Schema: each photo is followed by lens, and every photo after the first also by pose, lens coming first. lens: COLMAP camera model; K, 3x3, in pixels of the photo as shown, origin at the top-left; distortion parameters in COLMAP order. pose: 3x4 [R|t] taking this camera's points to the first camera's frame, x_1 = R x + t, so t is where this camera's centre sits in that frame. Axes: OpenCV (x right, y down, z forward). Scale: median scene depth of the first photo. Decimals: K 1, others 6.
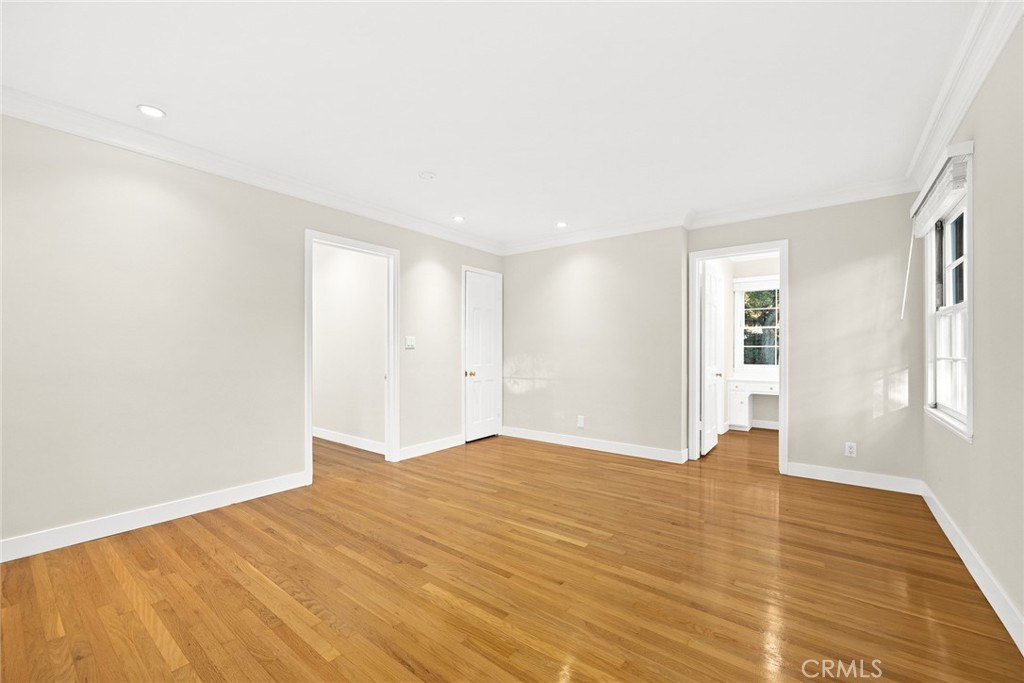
lens RADIAL K [[411.2, 0, 511.7], [0, 411.2, 348.1], [0, 0, 1]] dist [0.002640, 0.000091]
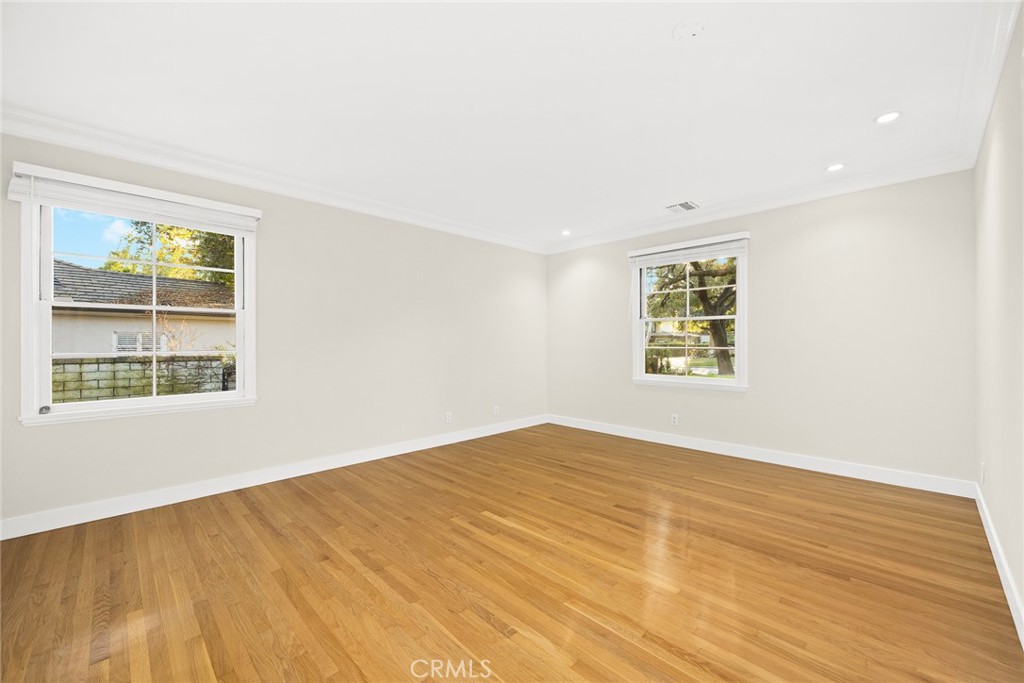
lens RADIAL K [[411.2, 0, 512.2], [0, 411.2, 342.6], [0, 0, 1]] dist [0.002640, 0.000091]
pose [[-0.990769, 0.005211, 0.135462, -0.056804], [0.004100, 0.999956, -0.008478, 0.010579], [-0.135501, -0.007844, -0.990746, 2.067256]]
